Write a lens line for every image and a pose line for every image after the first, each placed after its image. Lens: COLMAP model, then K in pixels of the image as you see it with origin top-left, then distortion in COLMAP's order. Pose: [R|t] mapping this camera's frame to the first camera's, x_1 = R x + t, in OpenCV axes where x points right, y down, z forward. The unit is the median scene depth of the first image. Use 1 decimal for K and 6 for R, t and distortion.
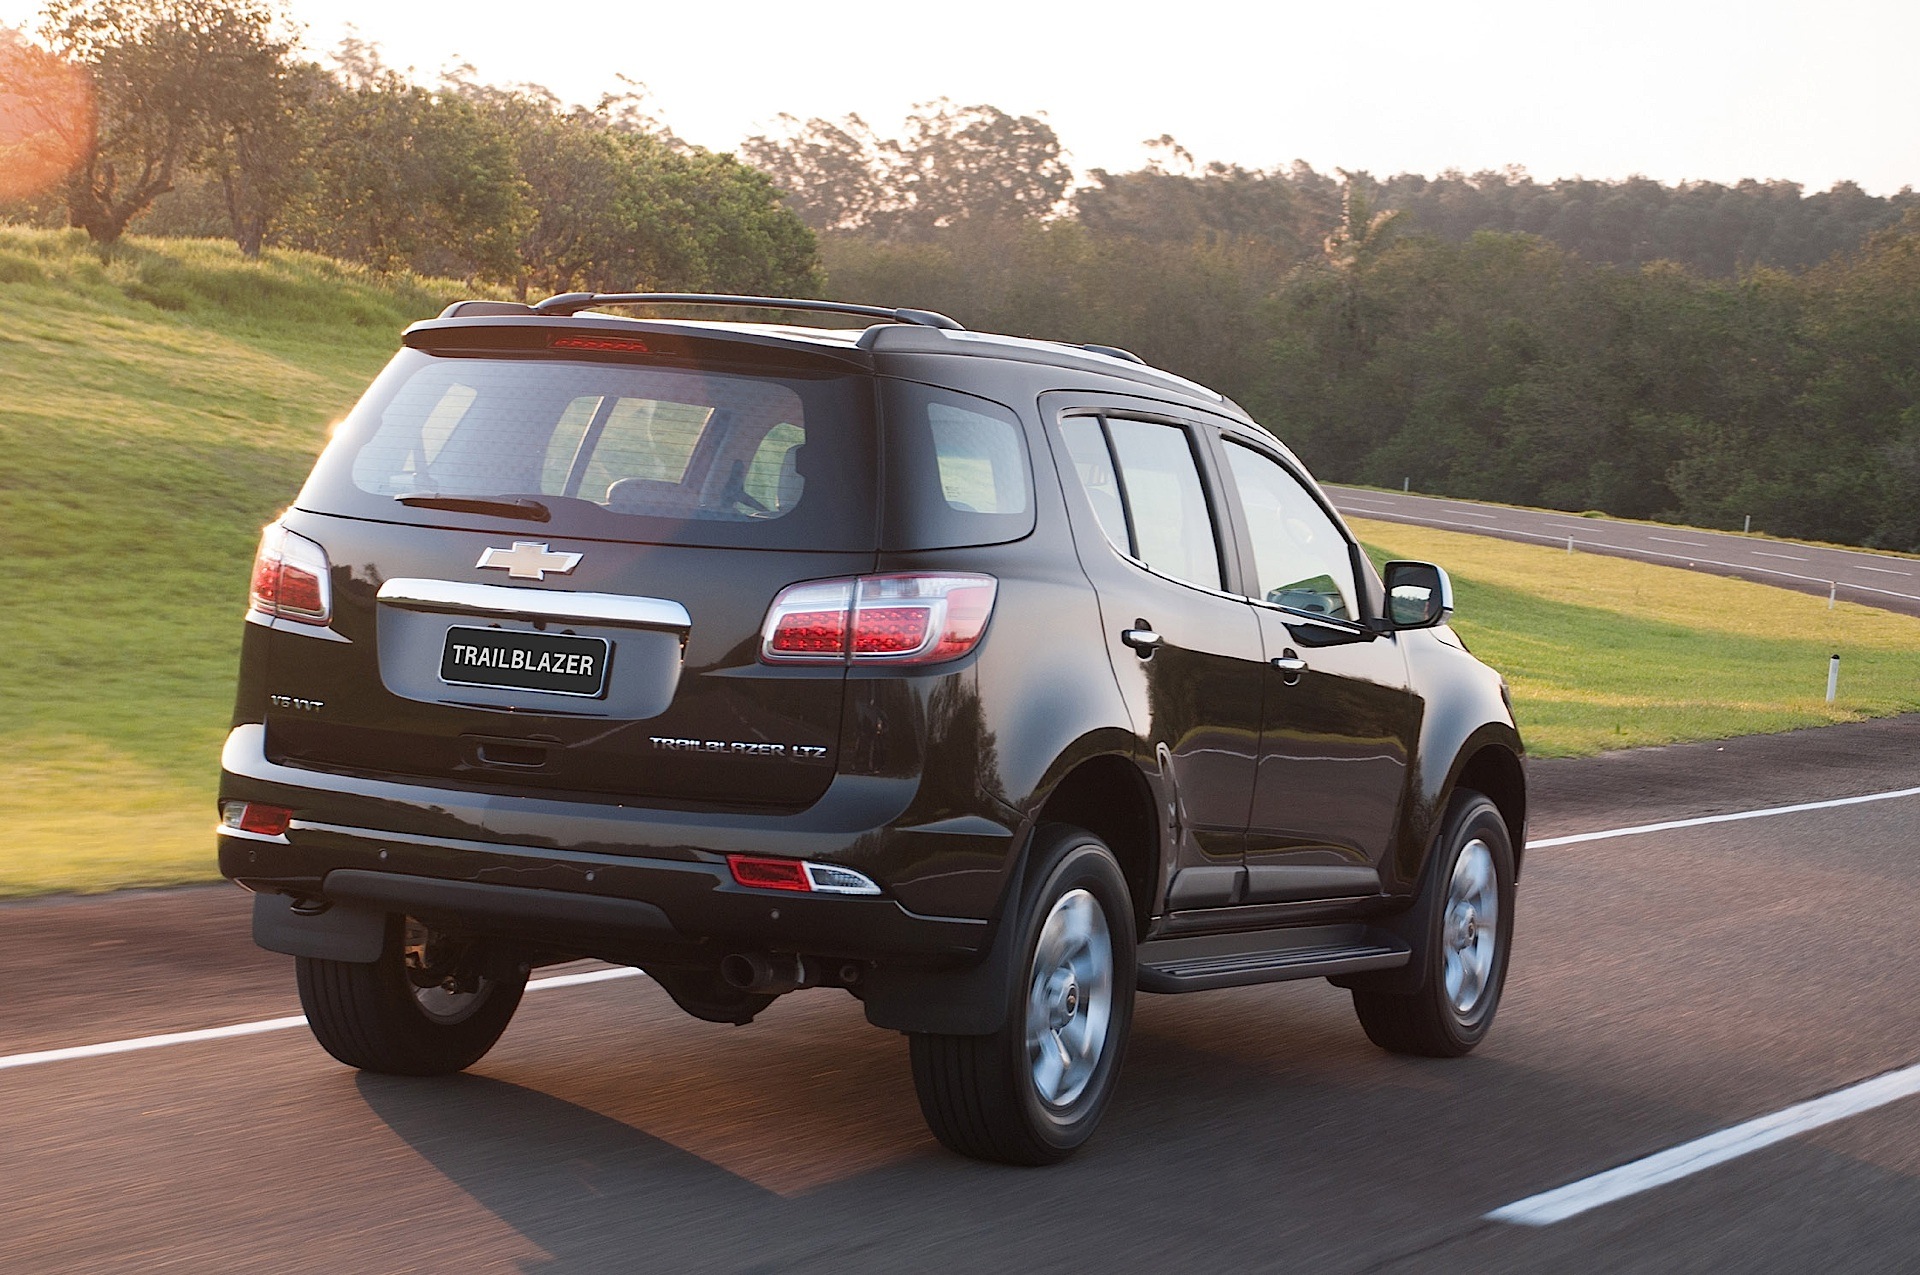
lens RADIAL K [[4236.6, 0, 963.6], [0, 4236.6, 629.4], [0, 0, 1]] dist [0.682158, 0.000000]
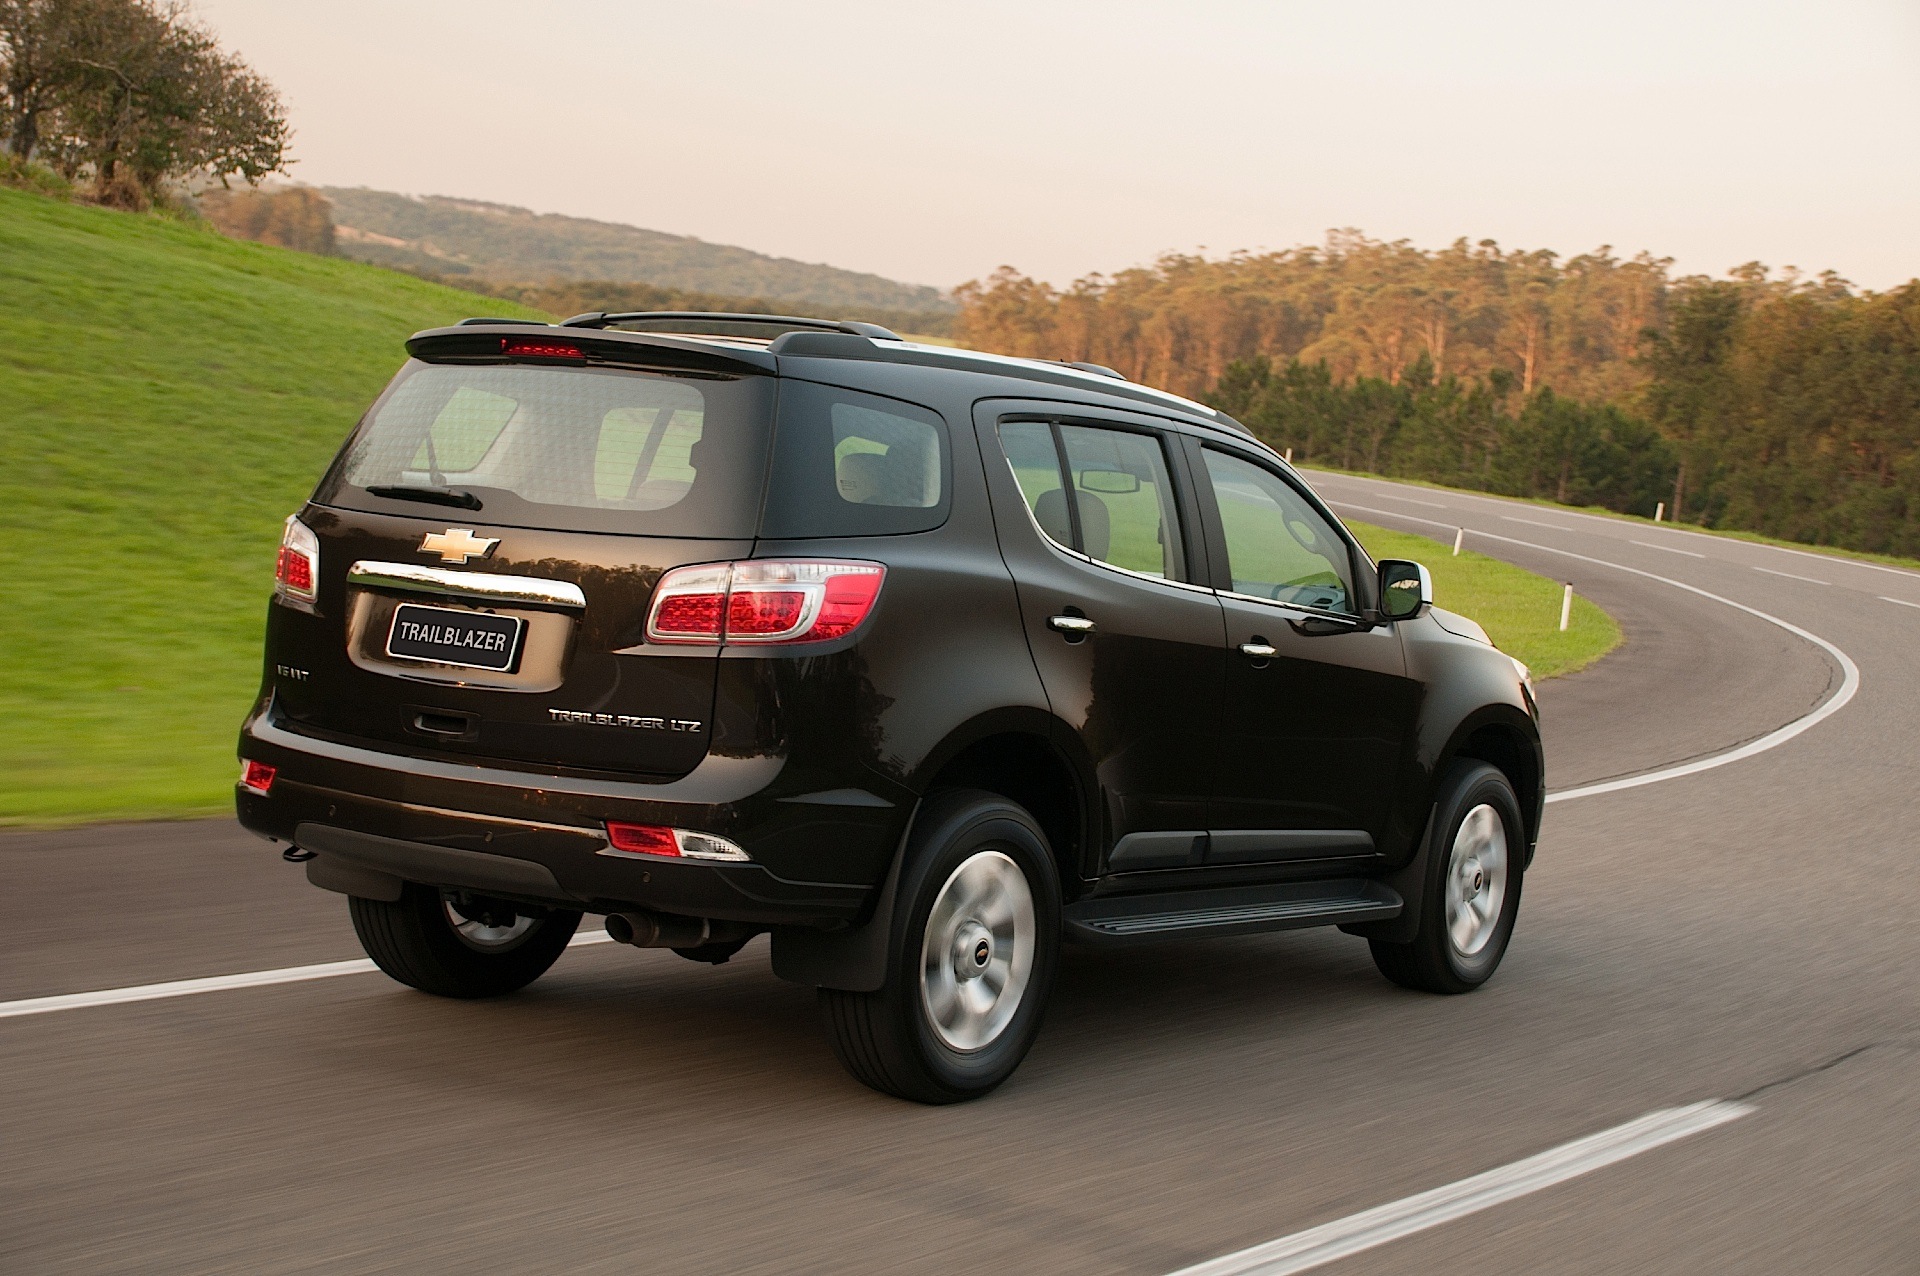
lens RADIAL K [[2859.2, 0, 961.1], [0, 2859.2, 654.0], [0, 0, 1]] dist [0.105973, 0.000000]
pose [[0.986658, 0.014359, -0.162171, 0.137191], [-0.012396, 0.999837, 0.013110, 0.000411], [0.162333, -0.010925, 0.986676, 0.279867]]
